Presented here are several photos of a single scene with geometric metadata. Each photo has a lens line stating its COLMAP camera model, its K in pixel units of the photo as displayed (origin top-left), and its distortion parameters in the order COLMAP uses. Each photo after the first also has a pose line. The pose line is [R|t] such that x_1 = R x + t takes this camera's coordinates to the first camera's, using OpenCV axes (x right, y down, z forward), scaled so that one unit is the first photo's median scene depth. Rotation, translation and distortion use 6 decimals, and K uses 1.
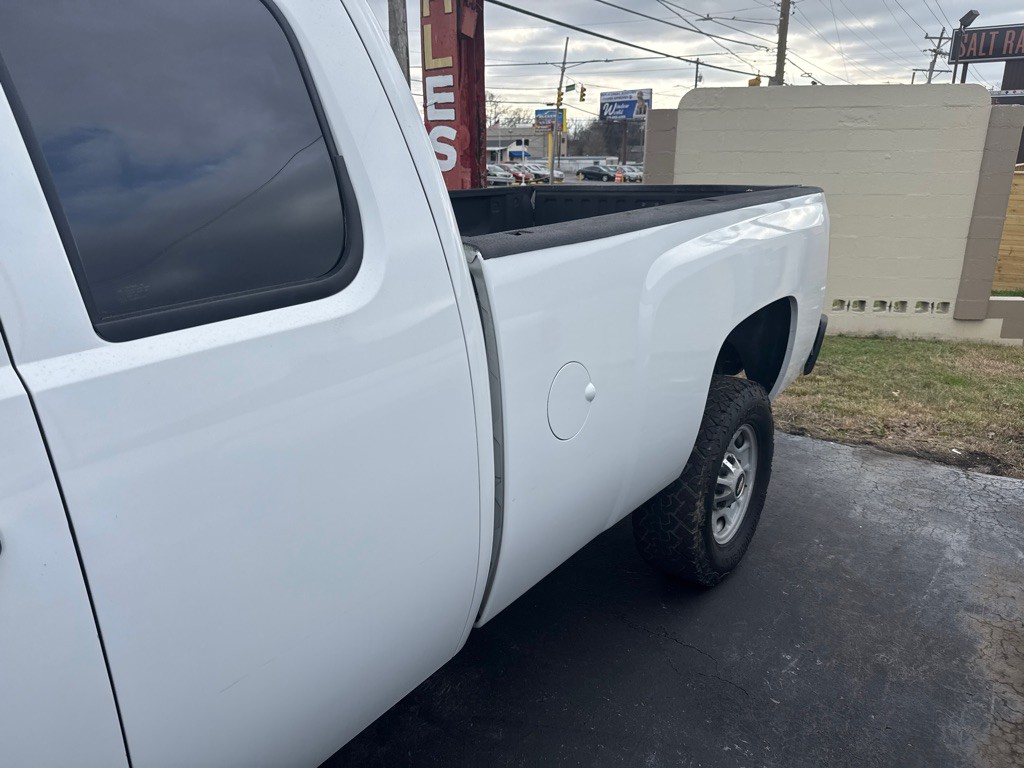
lens RADIAL K [[719.3, 0, 512.9], [0, 719.3, 375.5], [0, 0, 1]] dist [0.027499, -0.031877]
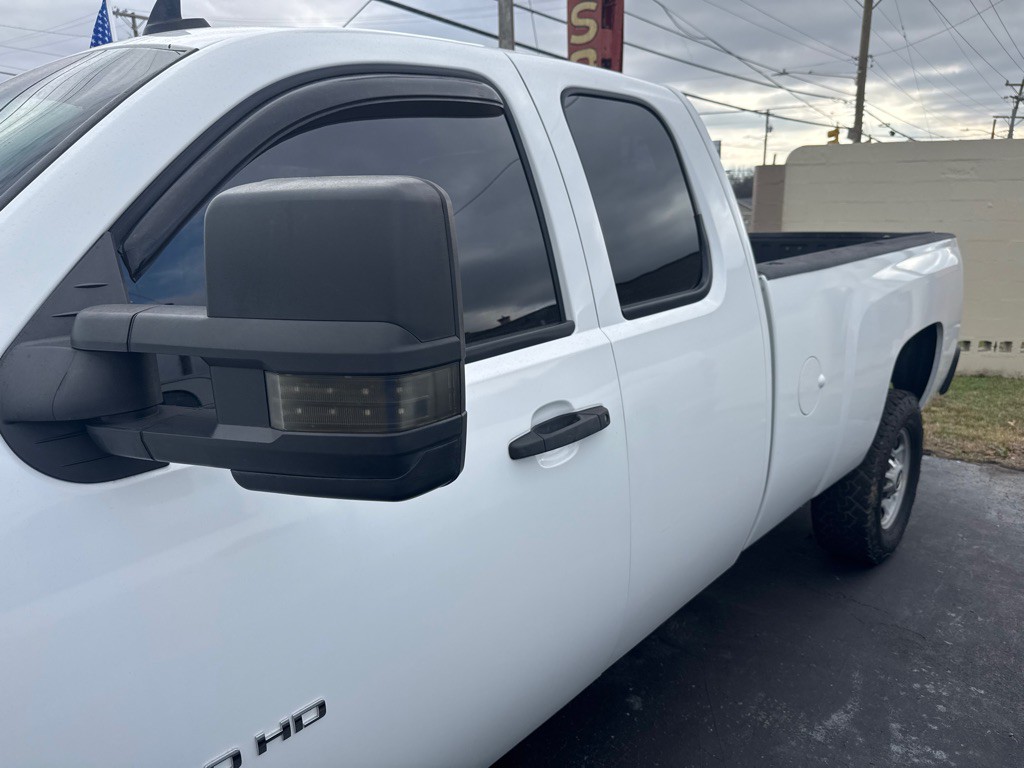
lens RADIAL K [[725.9, 0, 516.7], [0, 725.9, 384.5], [0, 0, 1]] dist [0.000762, -0.002467]
pose [[0.996755, 0.007448, -0.080147, -0.144158], [-0.011956, 0.998364, -0.055917, 0.045487], [0.079600, 0.056694, 0.995213, -0.166008]]
